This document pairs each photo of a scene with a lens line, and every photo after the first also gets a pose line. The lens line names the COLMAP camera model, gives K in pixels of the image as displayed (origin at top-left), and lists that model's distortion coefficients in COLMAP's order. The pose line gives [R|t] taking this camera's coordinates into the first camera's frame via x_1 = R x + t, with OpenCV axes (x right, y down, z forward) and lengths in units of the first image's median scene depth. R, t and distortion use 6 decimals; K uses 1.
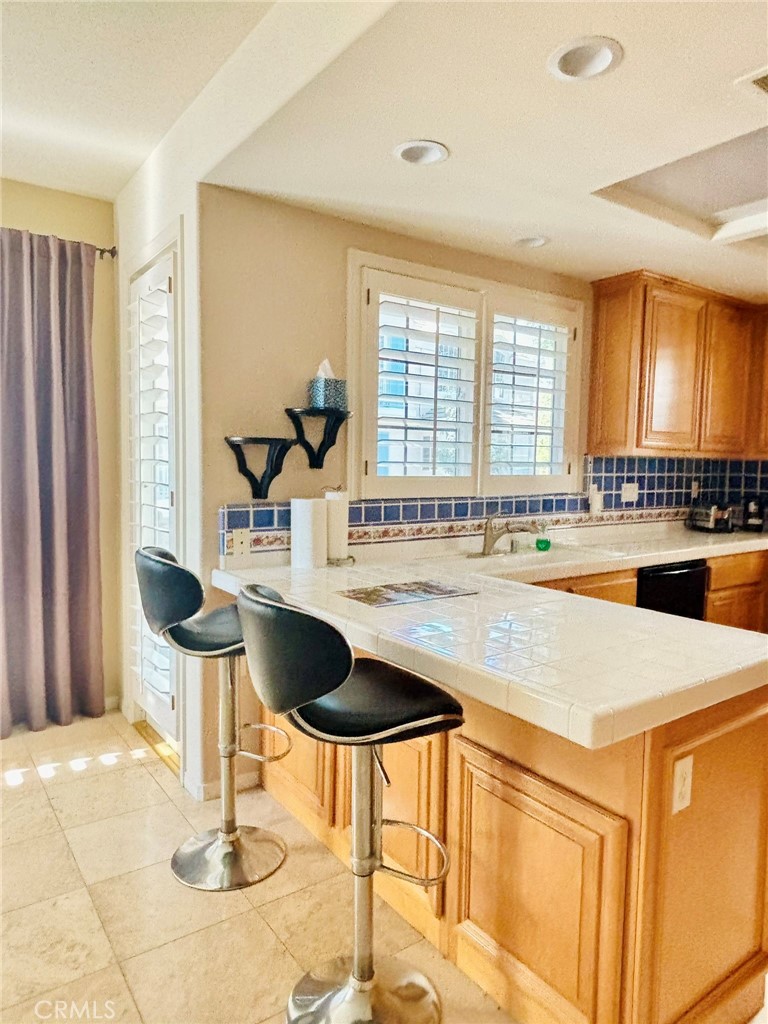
lens RADIAL K [[673.4, 0, 388.3], [0, 673.4, 511.6], [0, 0, 1]] dist [0.005928, -0.012041]
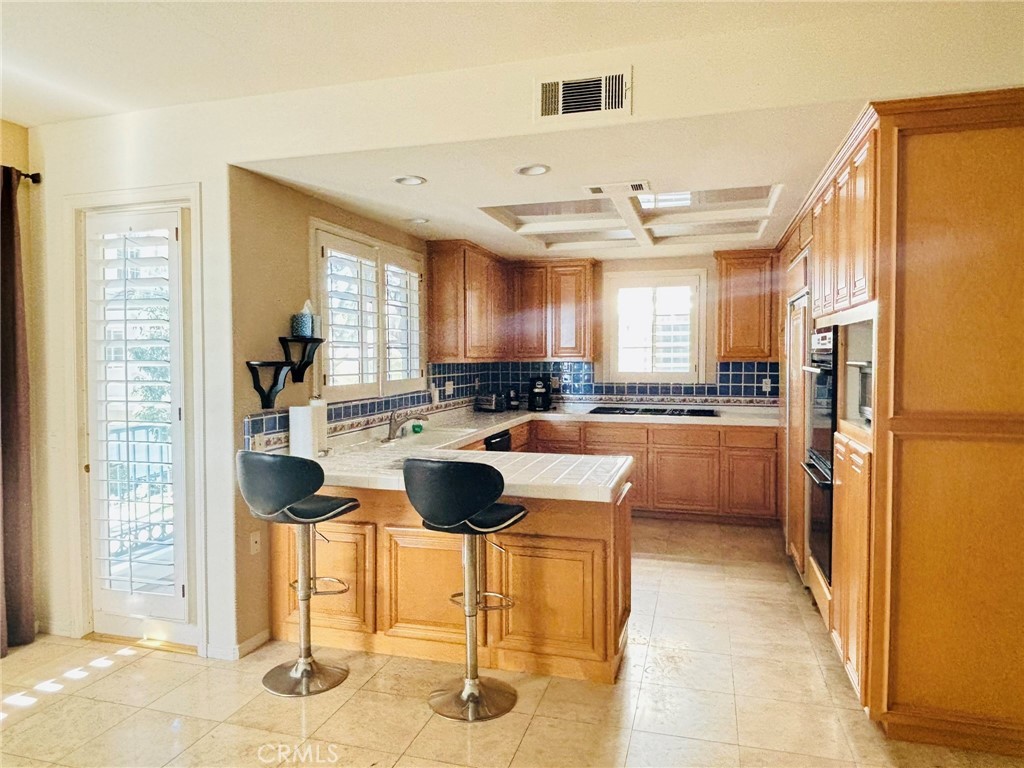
lens RADIAL K [[673.4, 0, 508.9], [0, 673.4, 374.6], [0, 0, 1]] dist [0.005928, -0.012041]
pose [[0.788997, -0.036790, 0.613294, -0.504553], [0.062896, 0.997798, -0.021059, -0.022963], [-0.611169, 0.055189, 0.789574, -0.238325]]
